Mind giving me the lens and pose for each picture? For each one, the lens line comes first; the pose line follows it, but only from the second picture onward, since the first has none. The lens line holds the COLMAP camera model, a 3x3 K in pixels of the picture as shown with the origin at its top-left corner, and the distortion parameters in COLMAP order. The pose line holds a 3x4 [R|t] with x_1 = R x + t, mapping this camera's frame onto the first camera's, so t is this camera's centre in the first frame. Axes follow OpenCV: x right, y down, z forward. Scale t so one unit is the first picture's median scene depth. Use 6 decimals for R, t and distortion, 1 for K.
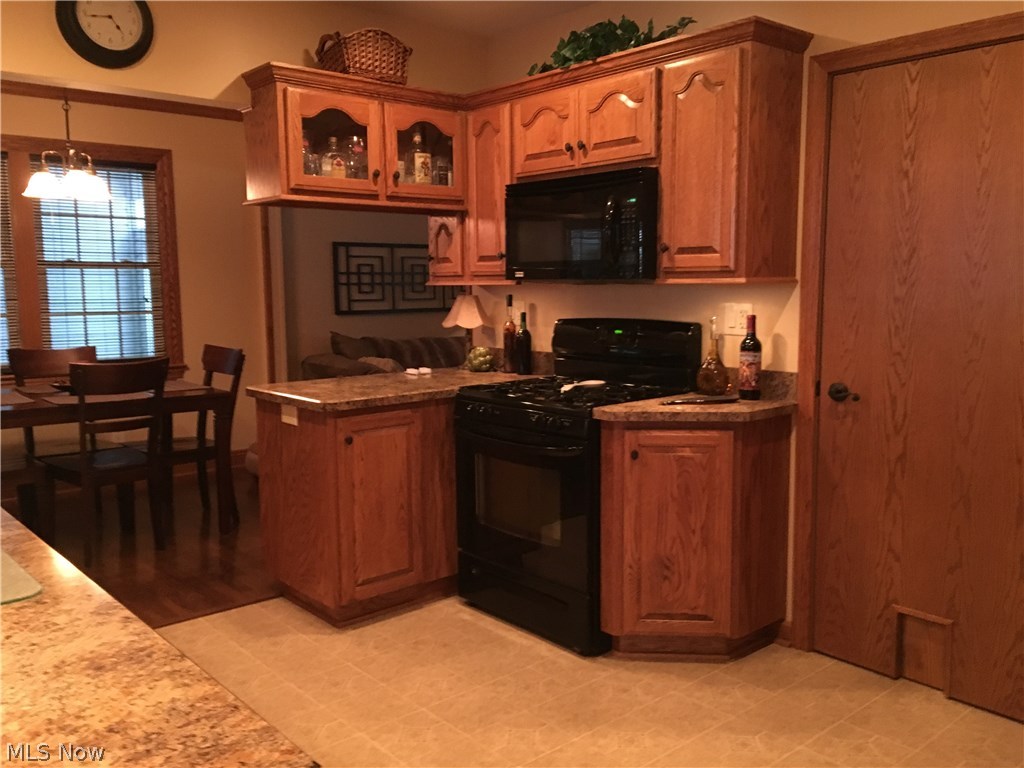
lens RADIAL K [[869.6, 0, 511.6], [0, 869.6, 383.5], [0, 0, 1]] dist [0.013022, -0.003535]
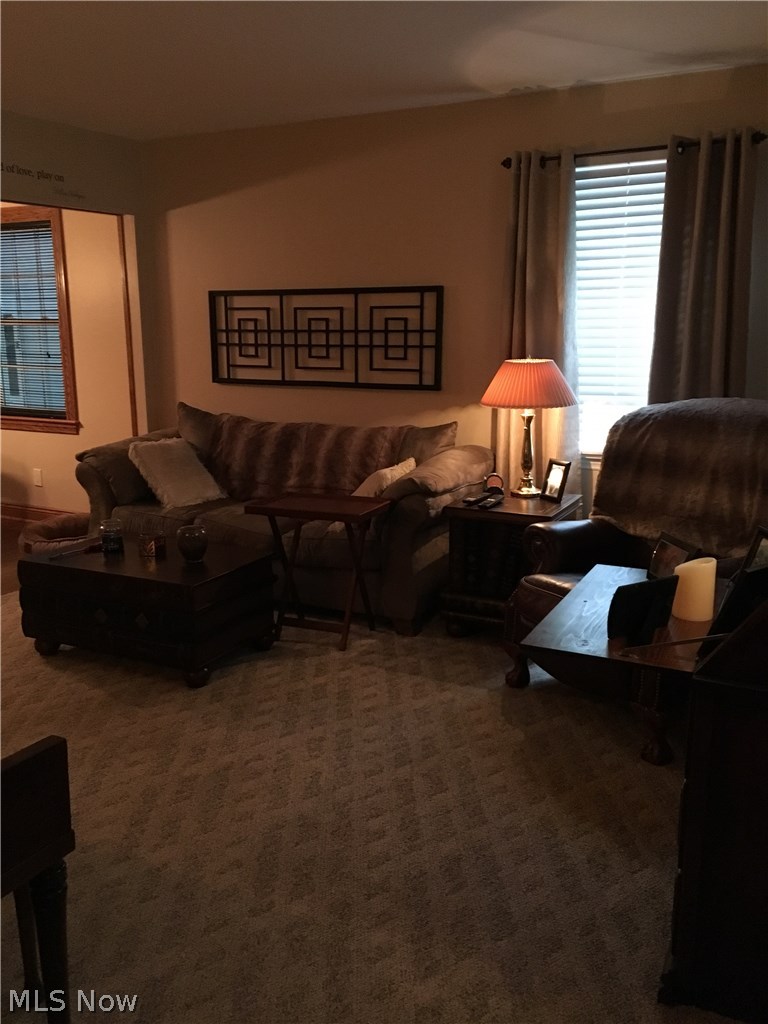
lens RADIAL K [[869.6, 0, 382.7], [0, 869.6, 515.3], [0, 0, 1]] dist [0.013022, -0.003535]
pose [[0.342053, 0.194060, -0.919424, 0.591516], [-0.119803, 0.979464, 0.162162, -0.102837], [0.932012, 0.054682, 0.358278, 0.820248]]
